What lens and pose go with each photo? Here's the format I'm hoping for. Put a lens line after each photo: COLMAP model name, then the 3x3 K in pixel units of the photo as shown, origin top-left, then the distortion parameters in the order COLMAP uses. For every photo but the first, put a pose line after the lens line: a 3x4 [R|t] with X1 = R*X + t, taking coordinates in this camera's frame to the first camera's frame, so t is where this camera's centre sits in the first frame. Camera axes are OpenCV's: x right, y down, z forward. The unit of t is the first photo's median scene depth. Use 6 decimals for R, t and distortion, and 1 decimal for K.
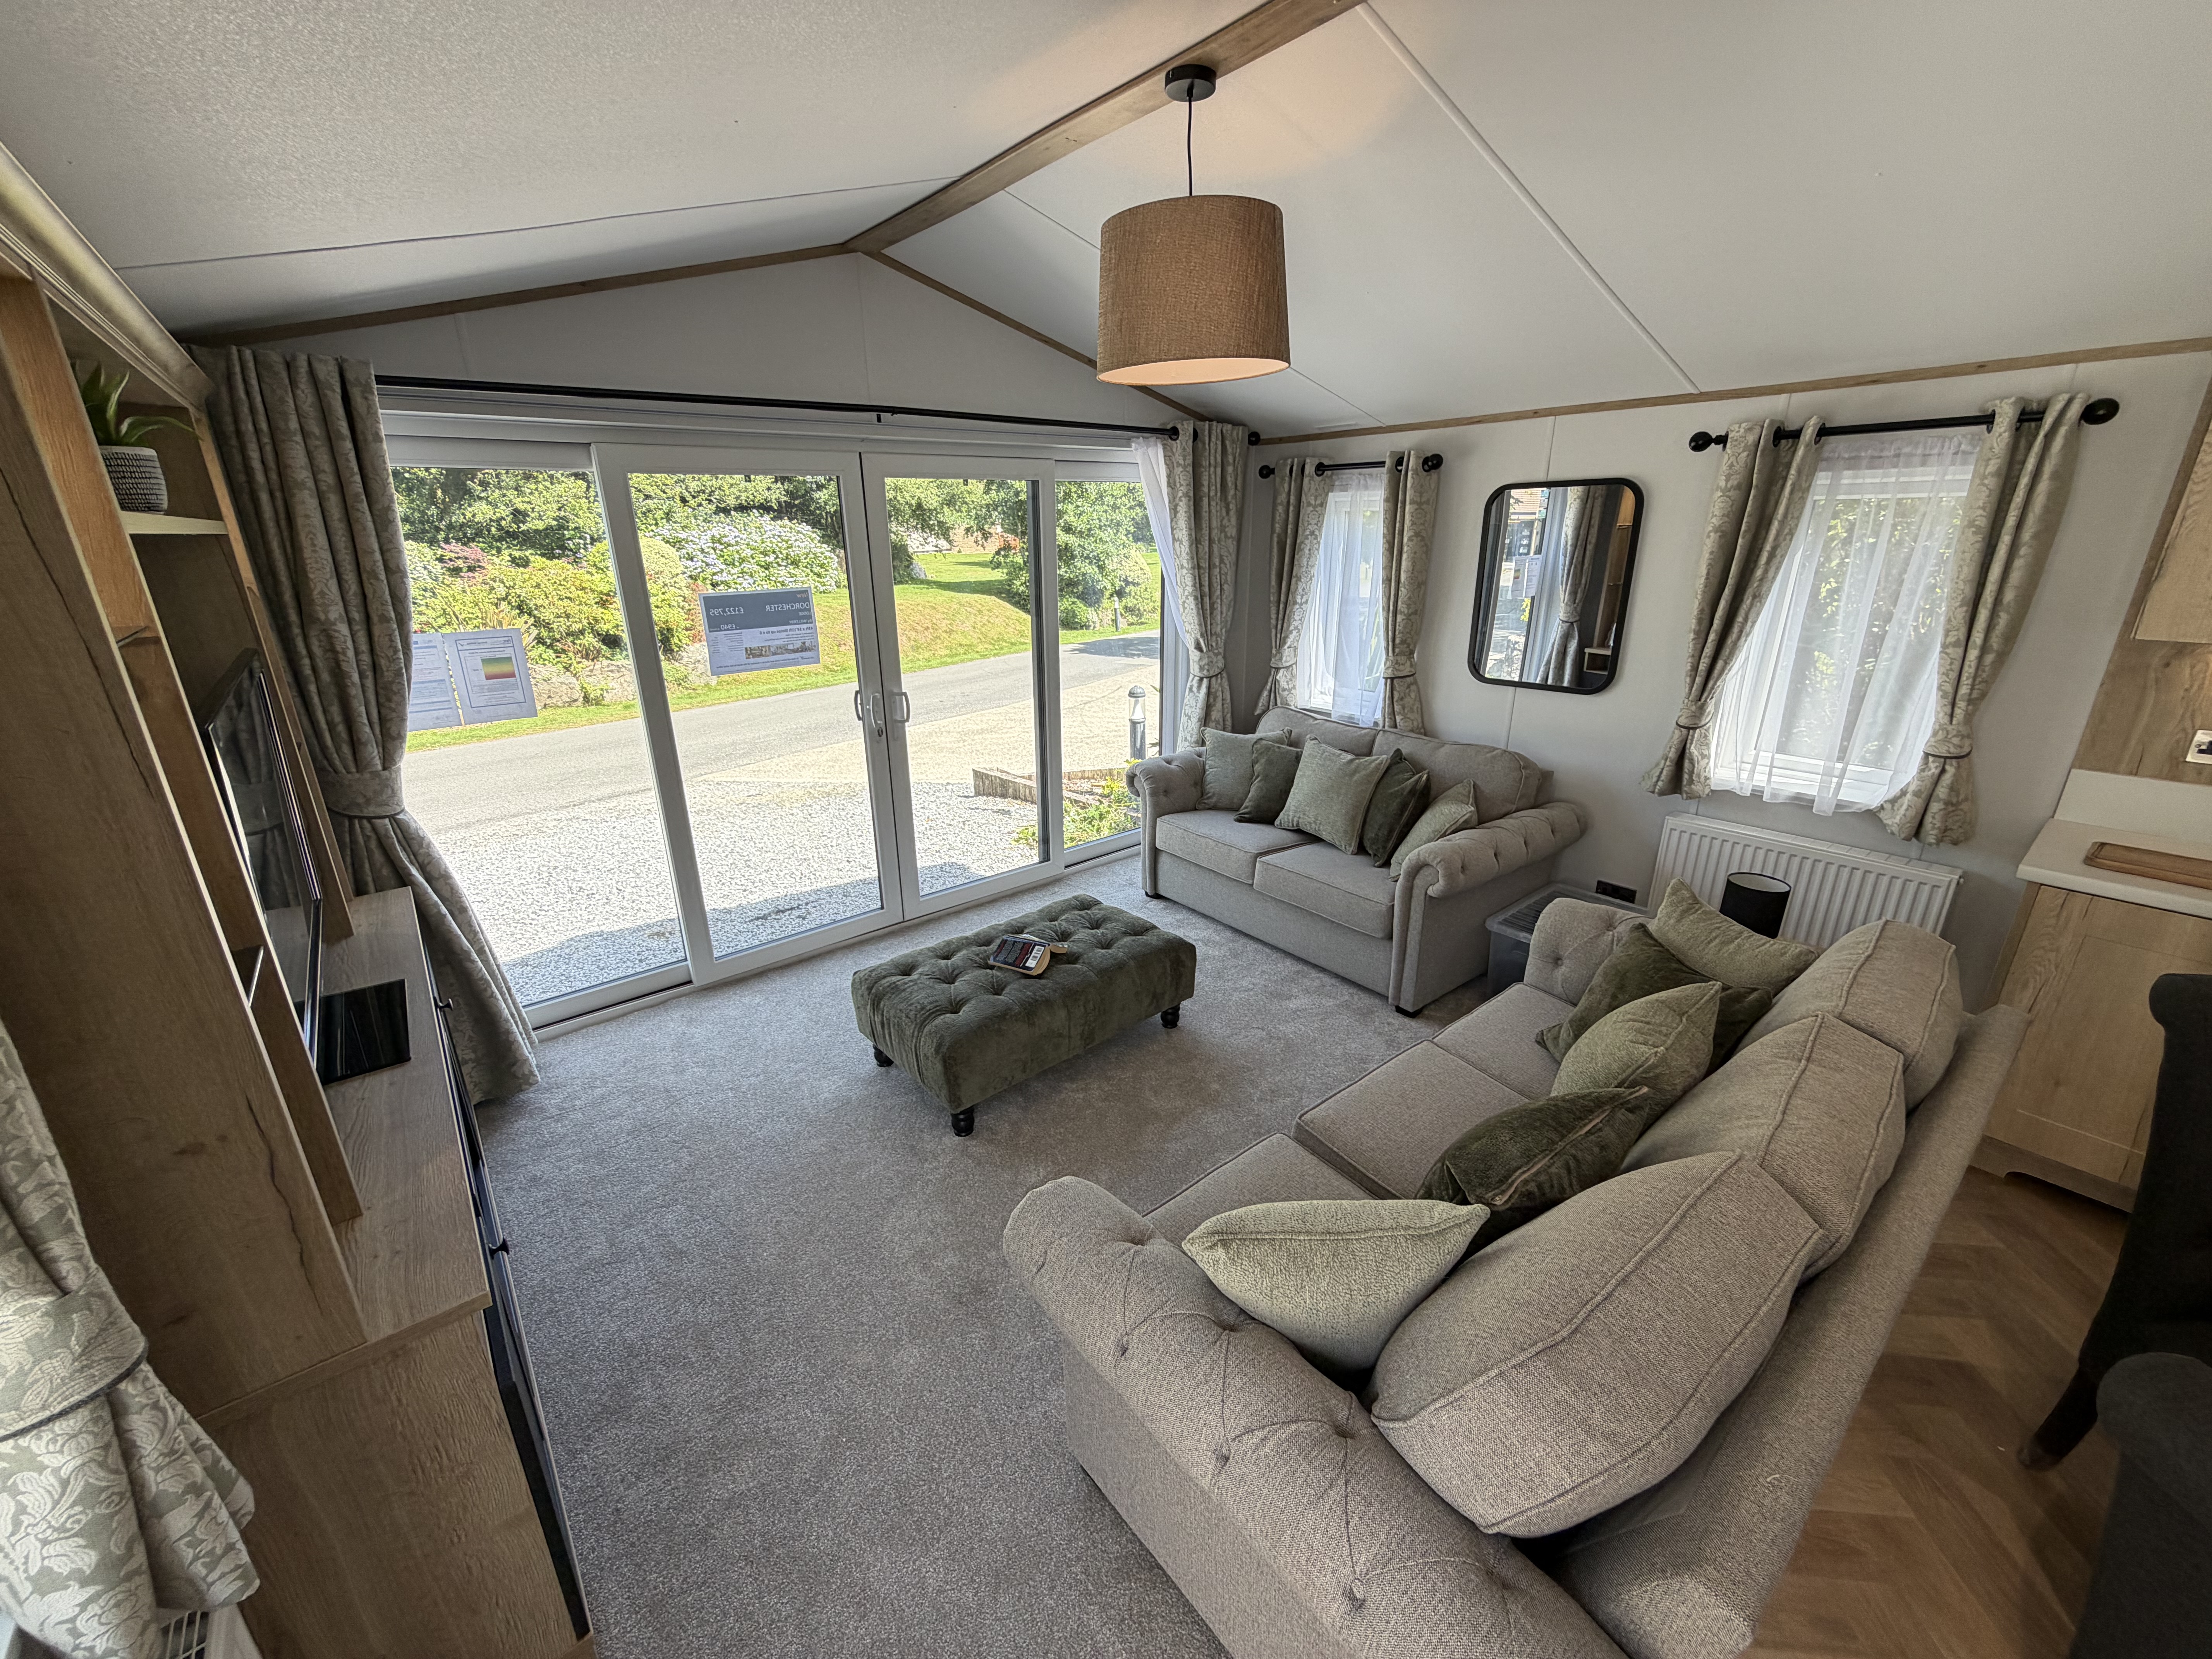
lens RADIAL K [[882.9, 0, 1106.0], [0, 882.9, 829.5], [0, 0, 1]] dist [-0.003878, -0.000223]
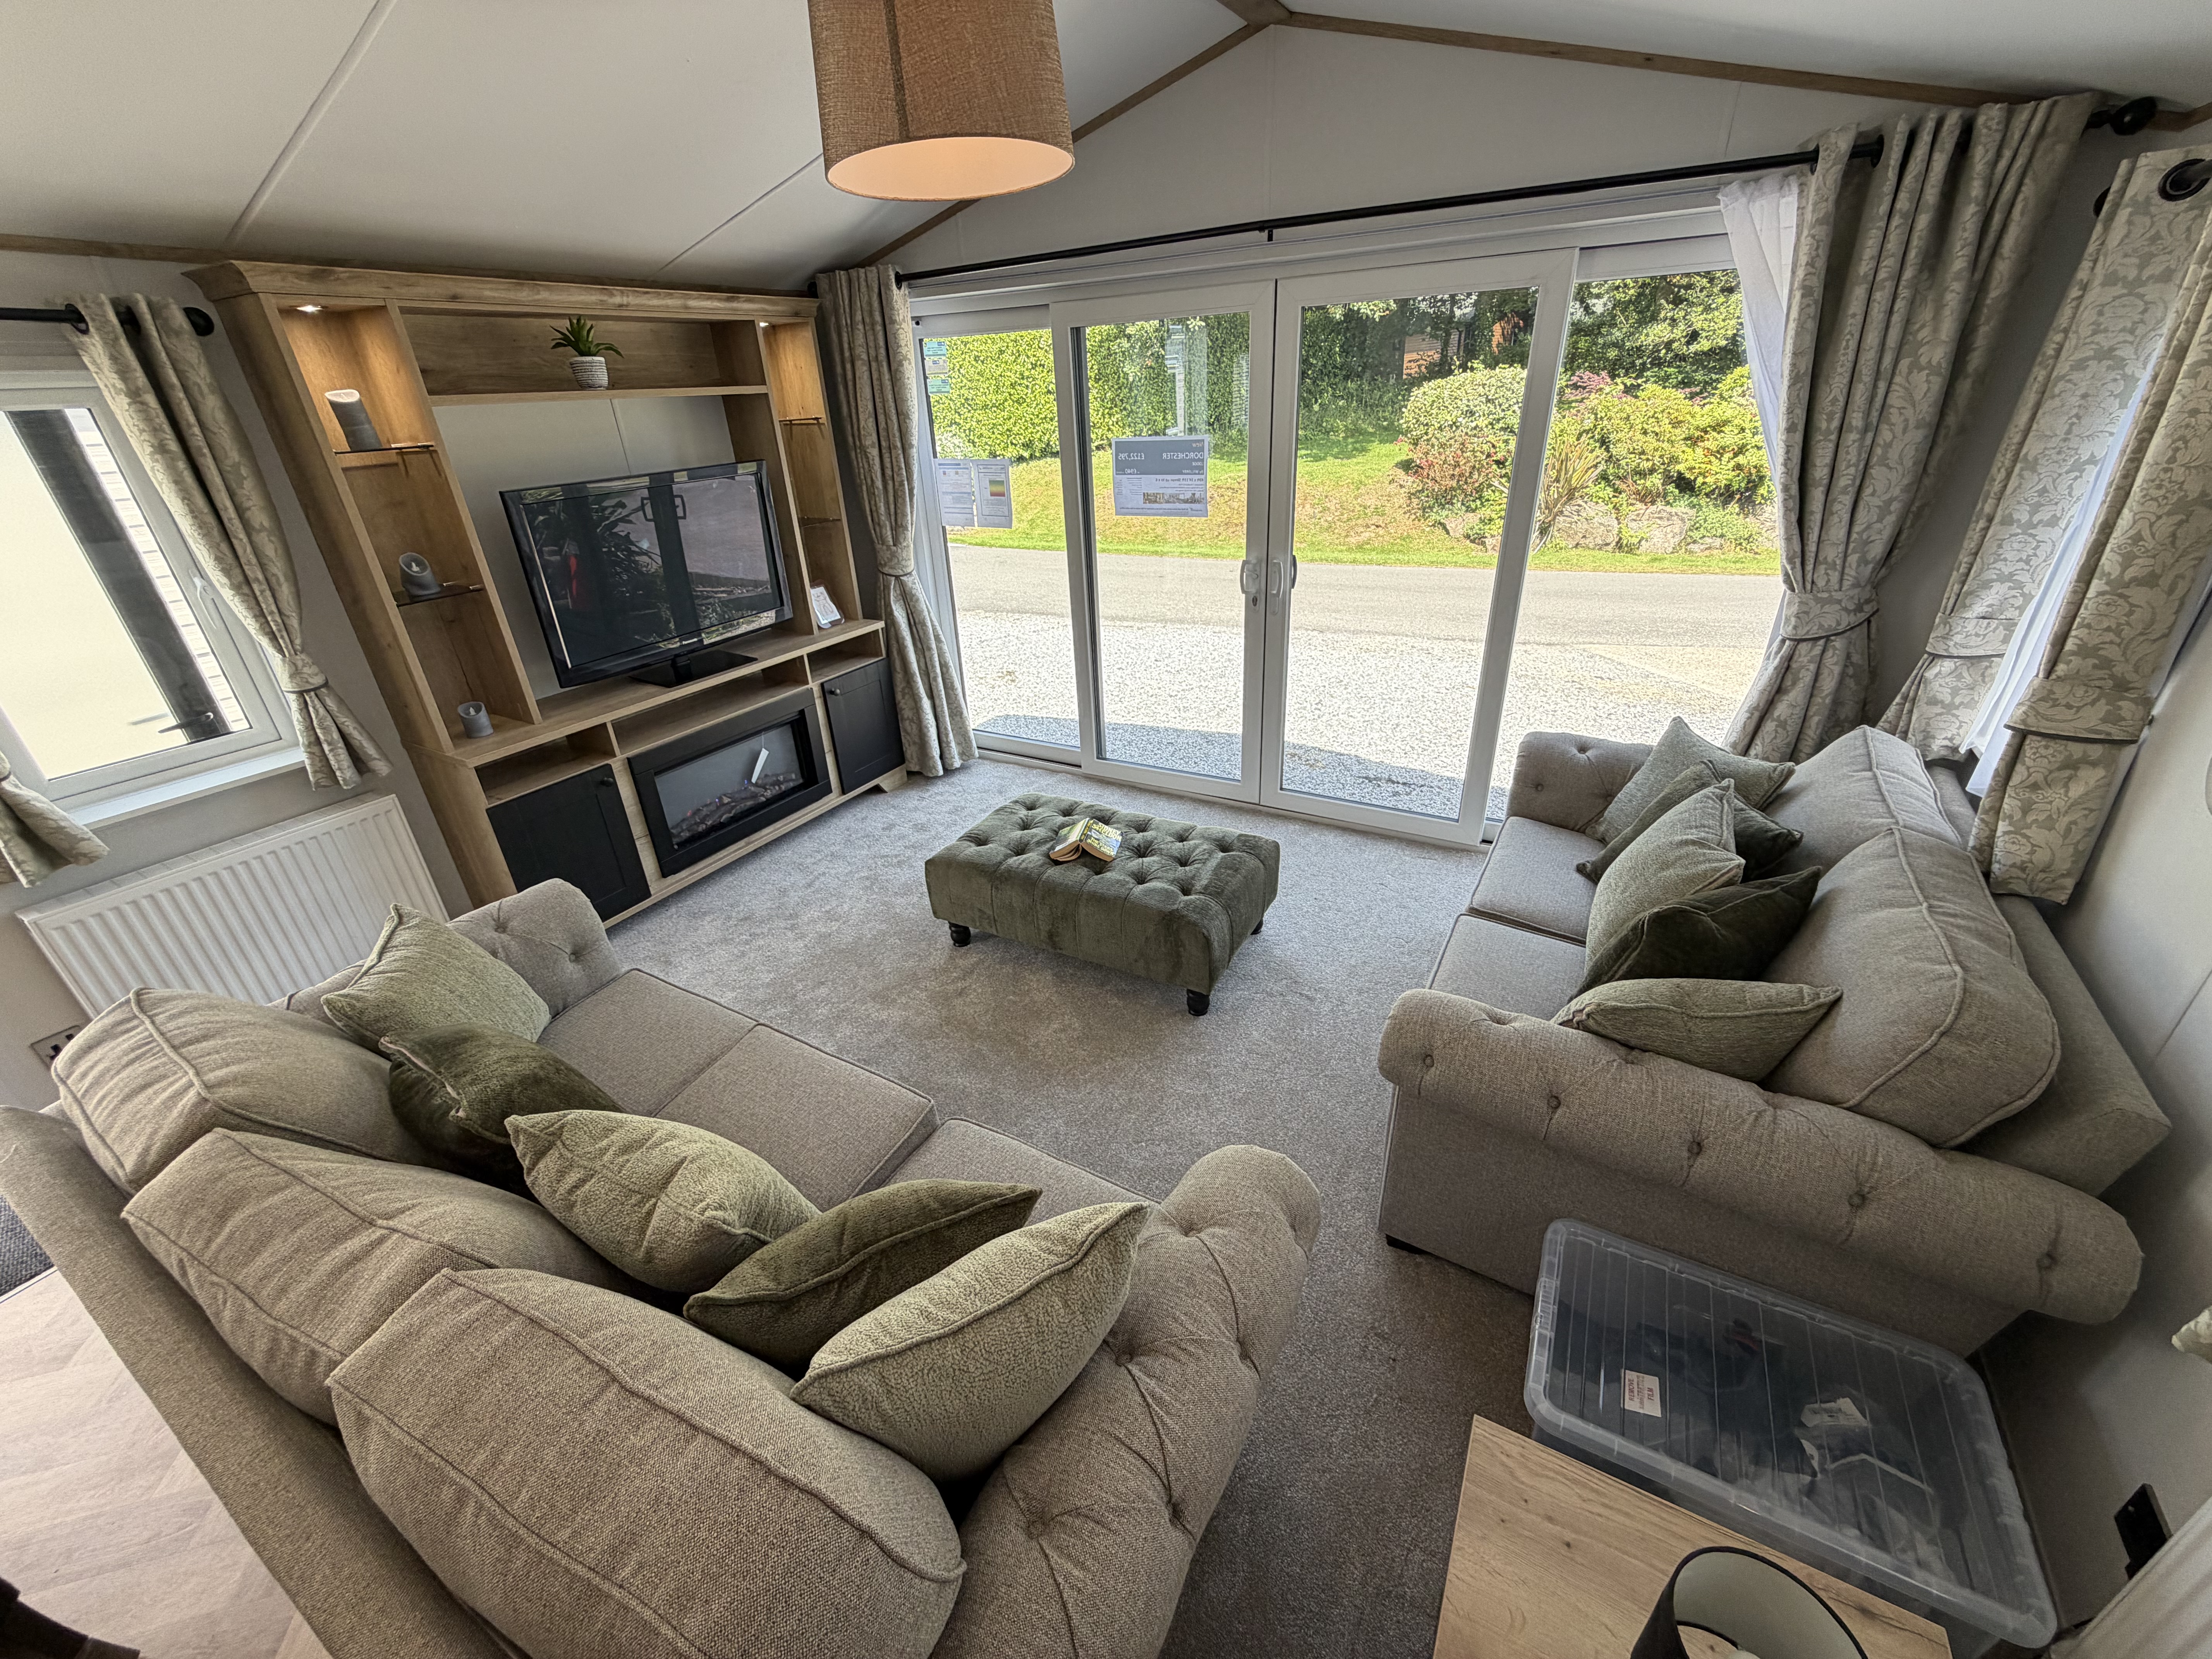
lens RADIAL K [[888.6, 0, 1106.0], [0, 888.6, 829.5], [0, 0, 1]] dist [0.001183, -0.000037]
pose [[0.350666, 0.416388, -0.838841, 0.479509], [-0.269505, 0.902696, 0.335422, -0.135064], [0.896884, 0.108451, 0.428763, 0.388396]]
